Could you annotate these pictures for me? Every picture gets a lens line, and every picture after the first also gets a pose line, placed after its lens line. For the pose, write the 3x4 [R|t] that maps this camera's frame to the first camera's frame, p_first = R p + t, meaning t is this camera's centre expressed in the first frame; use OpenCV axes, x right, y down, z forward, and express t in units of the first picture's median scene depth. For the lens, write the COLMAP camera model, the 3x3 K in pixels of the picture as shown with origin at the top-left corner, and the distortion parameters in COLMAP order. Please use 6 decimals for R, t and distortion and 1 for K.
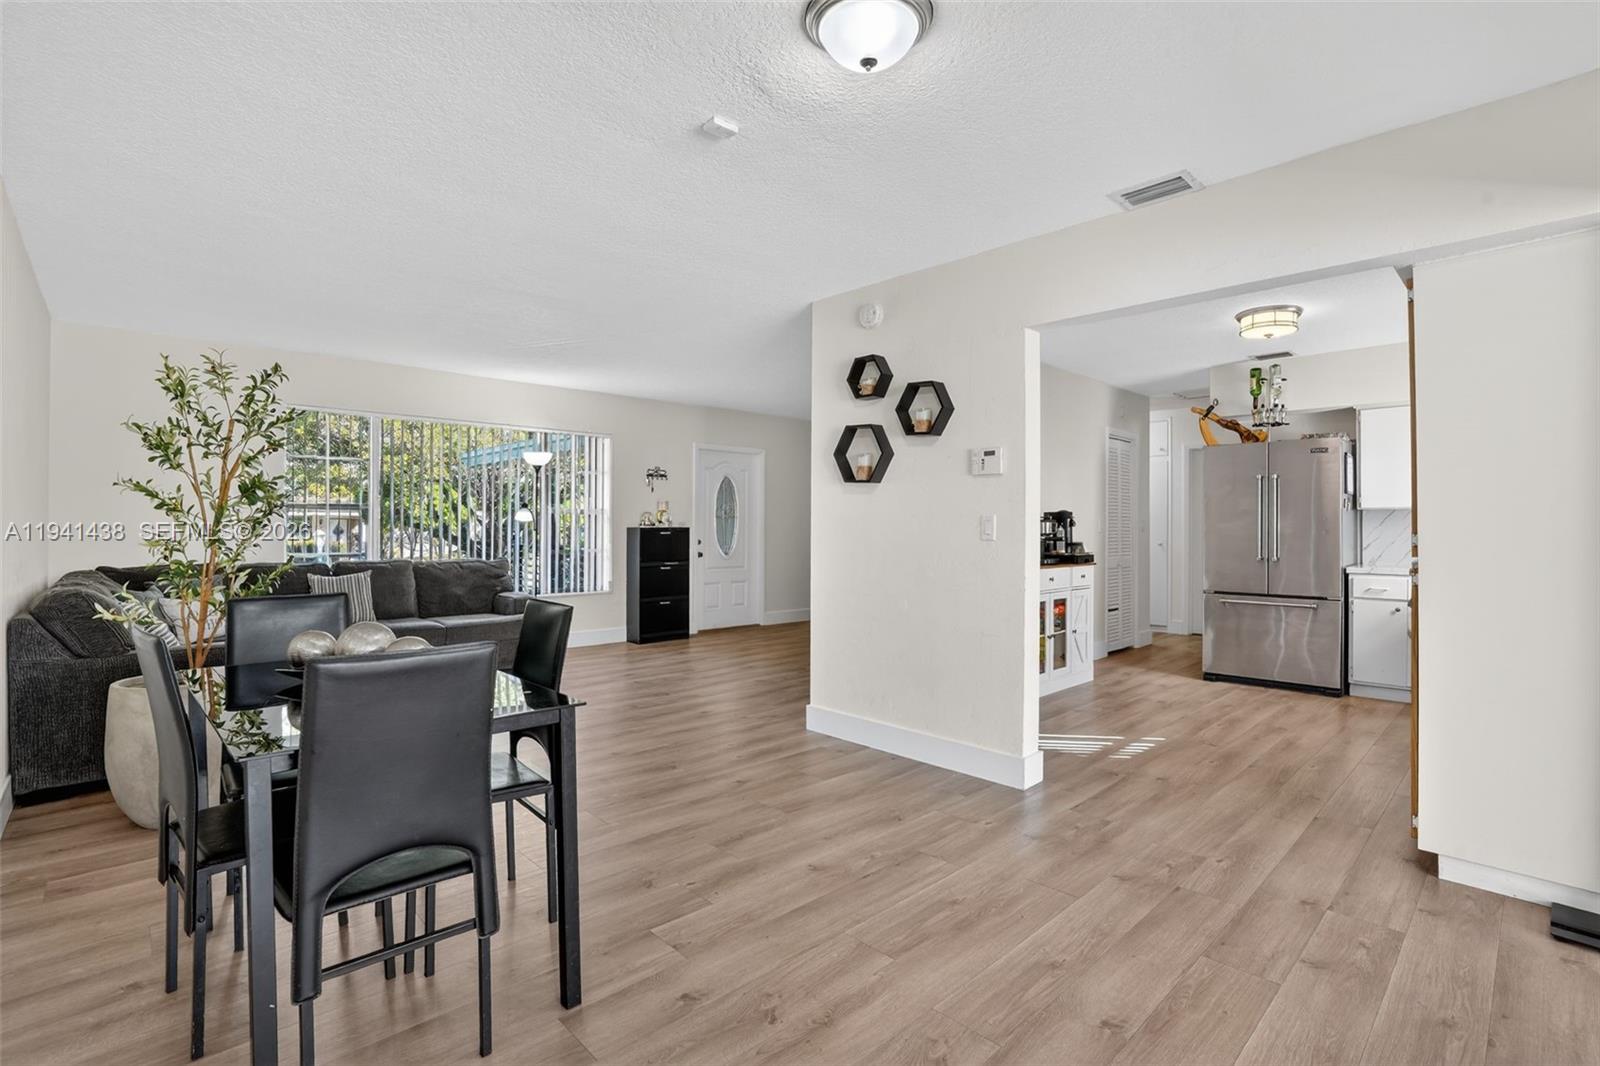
lens RADIAL K [[745.5, 0, 804.3], [0, 745.5, 520.9], [0, 0, 1]] dist [-0.060067, 0.024399]
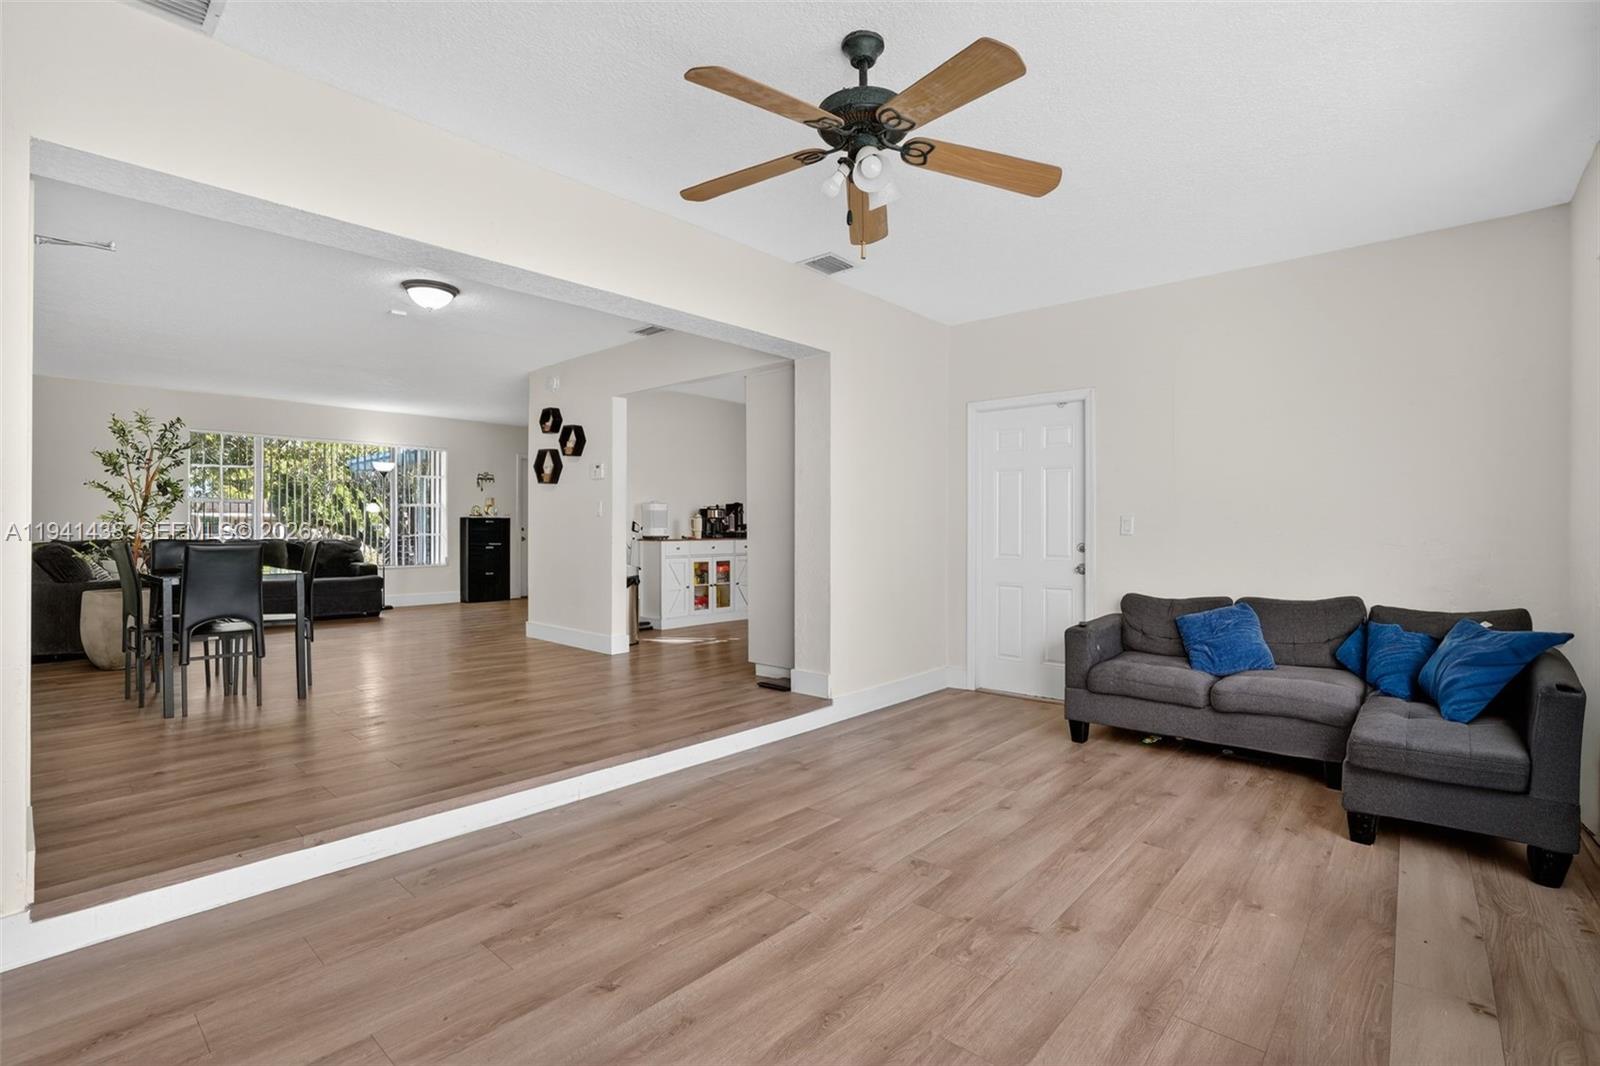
lens RADIAL K [[745.5, 0, 804.3], [0, 745.5, 520.9], [0, 0, 1]] dist [-0.060067, 0.024399]
pose [[0.997209, -0.002936, 0.074597, 0.471855], [0.003121, 0.999992, -0.002374, 0.033795], [-0.074590, 0.002600, 0.997211, -0.619116]]
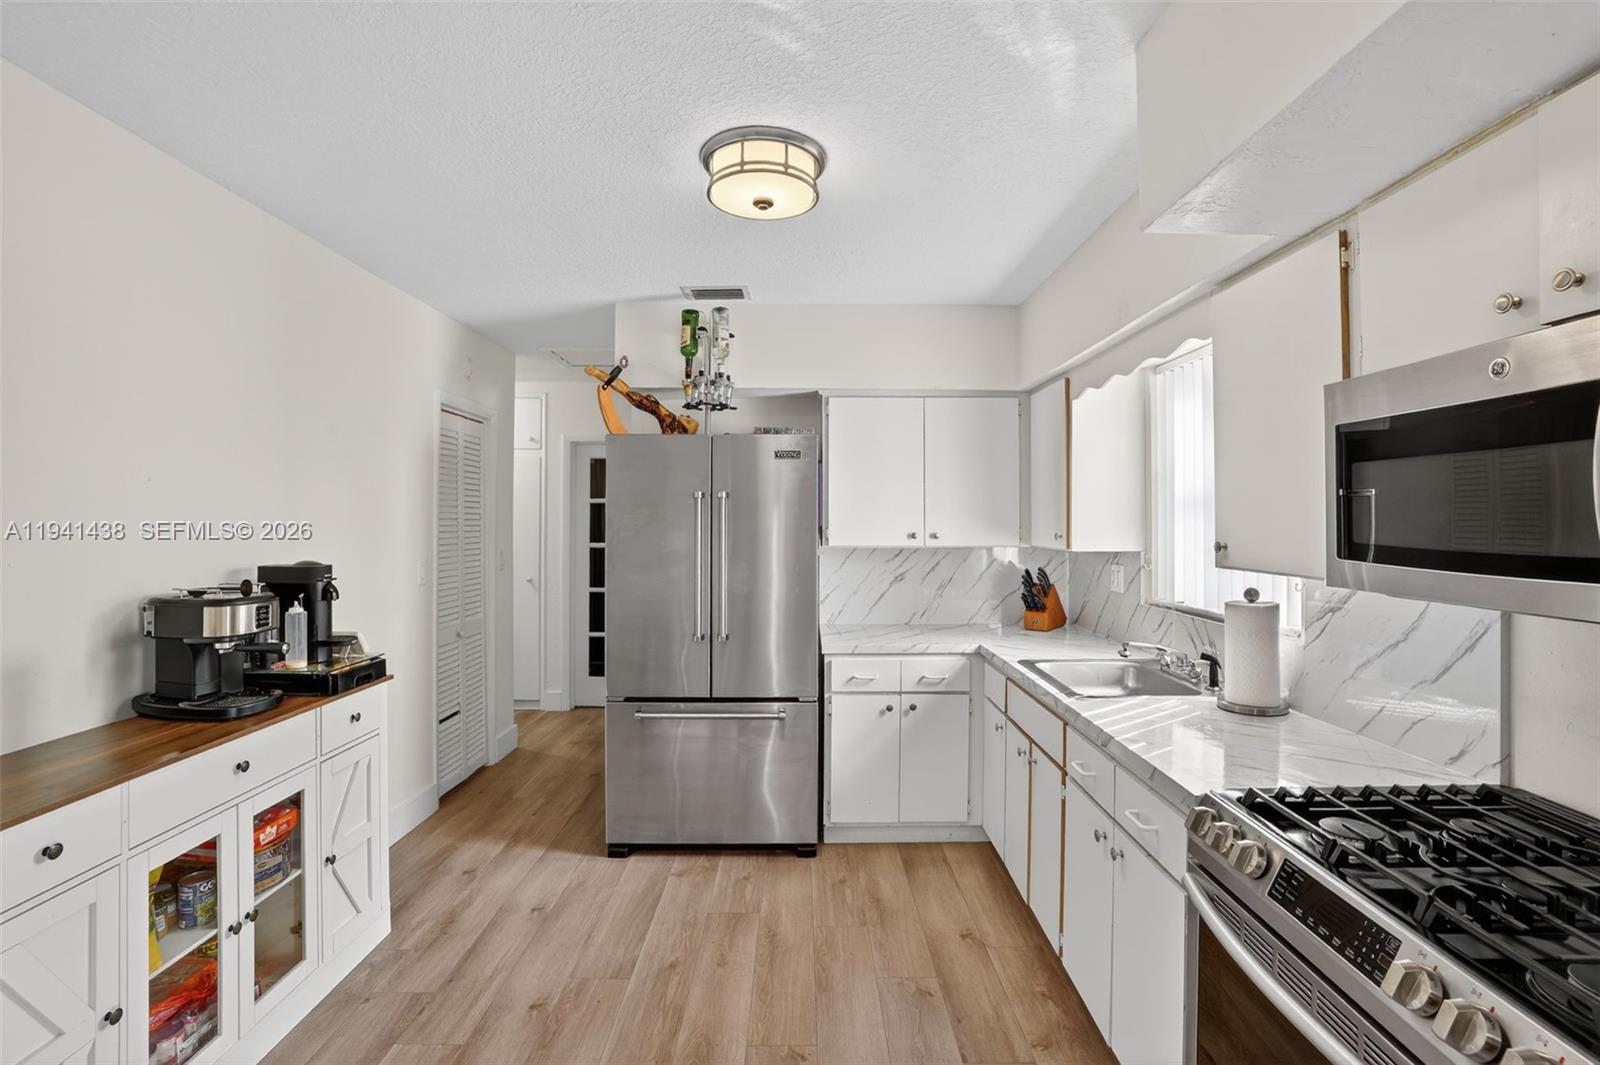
lens RADIAL K [[745.5, 0, 804.3], [0, 745.5, 520.4], [0, 0, 1]] dist [-0.060067, 0.024399]
pose [[0.692949, 0.000831, 0.720986, 0.313165], [-0.007422, 0.999955, 0.005980, -0.053049], [-0.720949, -0.009495, 0.692923, 0.647931]]
